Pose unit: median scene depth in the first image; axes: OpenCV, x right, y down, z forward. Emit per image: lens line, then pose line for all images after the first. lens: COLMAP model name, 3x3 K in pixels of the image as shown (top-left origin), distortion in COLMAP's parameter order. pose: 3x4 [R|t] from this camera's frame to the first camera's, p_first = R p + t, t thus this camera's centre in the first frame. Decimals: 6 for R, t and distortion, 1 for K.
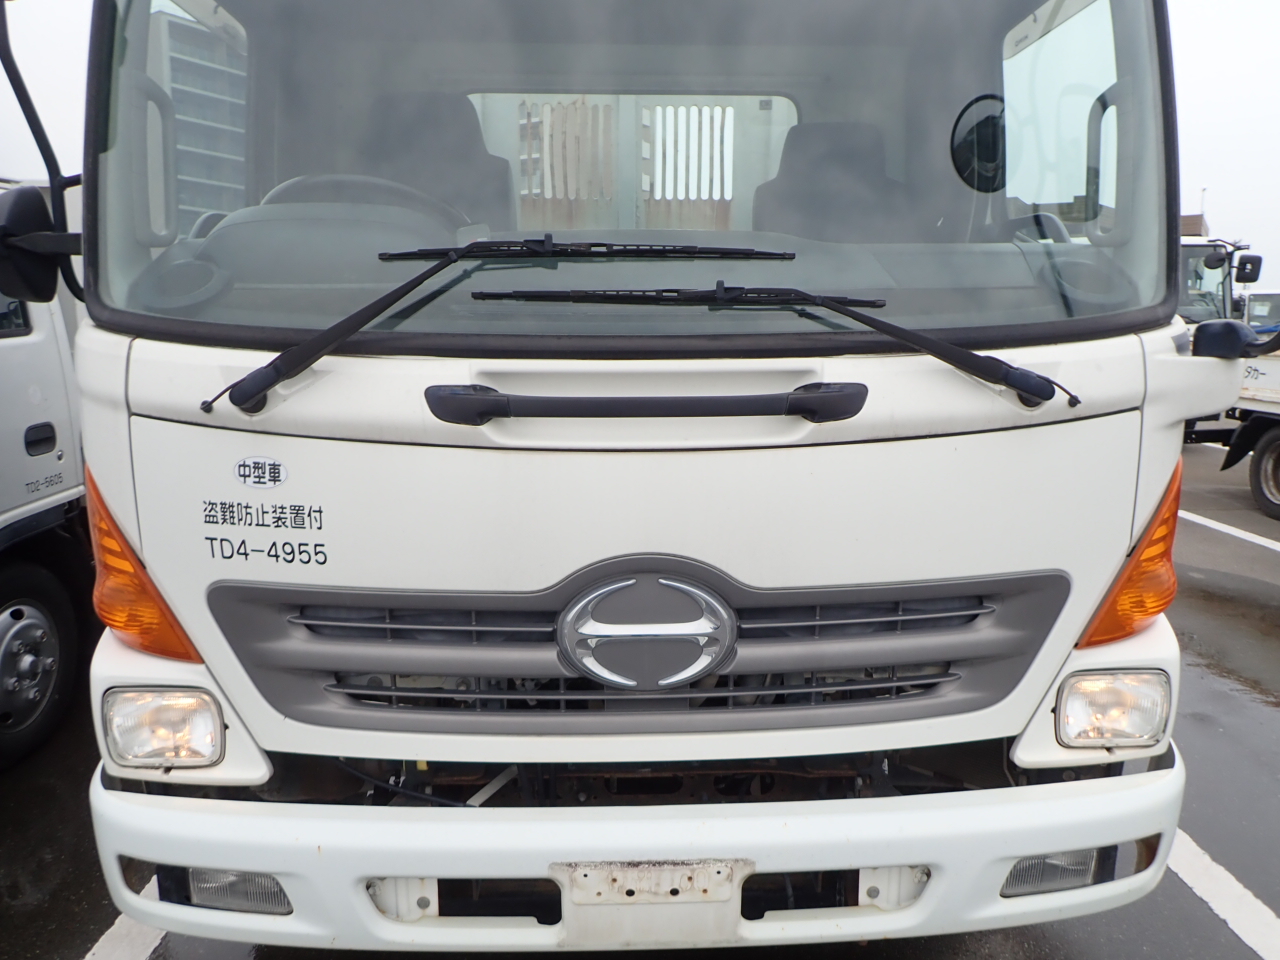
lens RADIAL K [[991.8, 0, 640.1], [0, 991.8, 461.0], [0, 0, 1]] dist [-0.010152, -0.004595]
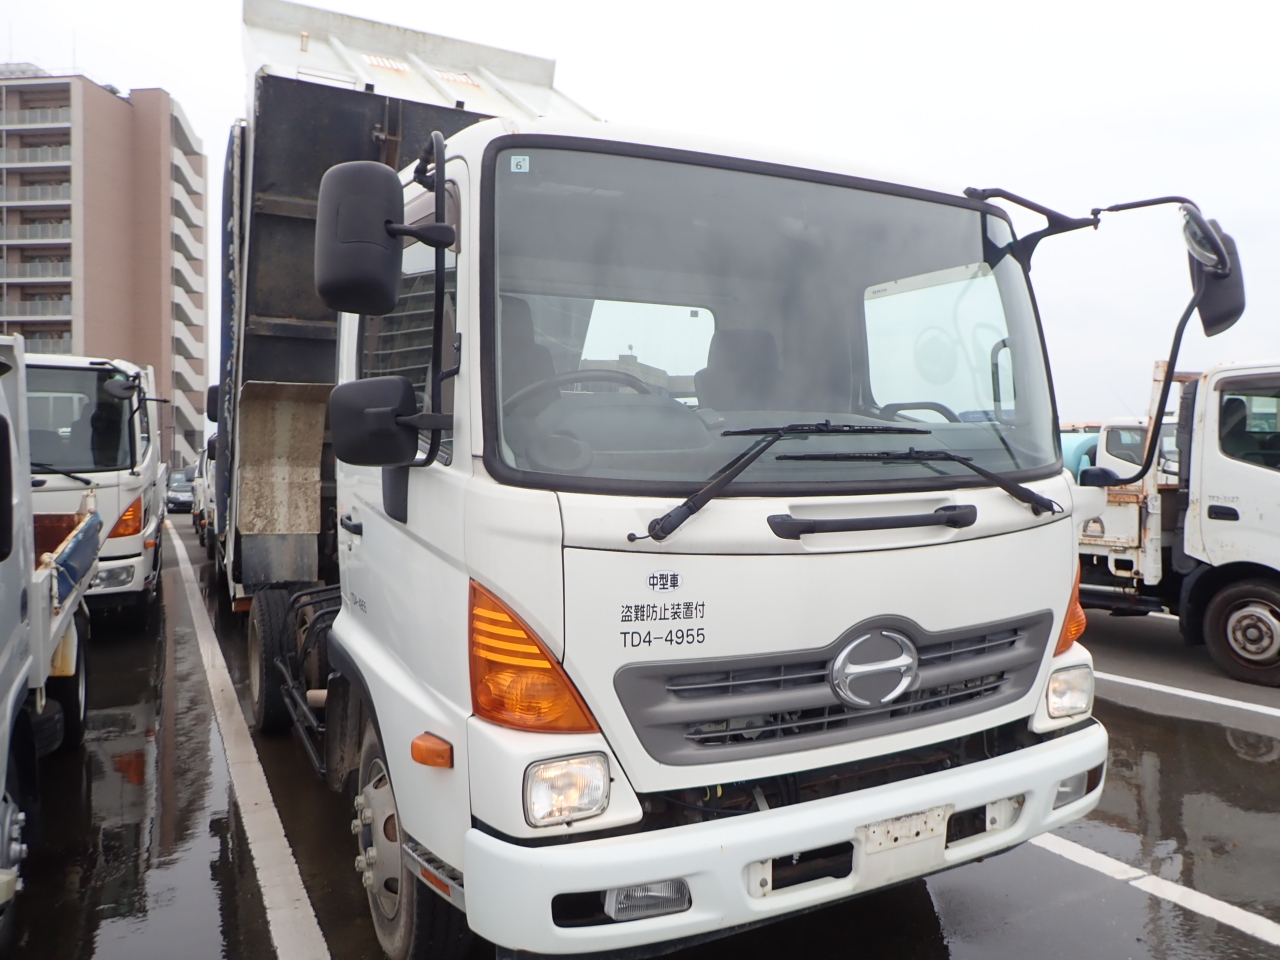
lens RADIAL K [[989.2, 0, 640.0], [0, 989.2, 480.0], [0, 0, 1]] dist [0.040139, -0.002915]
pose [[0.893068, -0.024575, 0.449250, -1.041246], [0.085354, 0.989629, -0.115541, 0.028504], [-0.441751, 0.141531, 0.885903, -0.273984]]
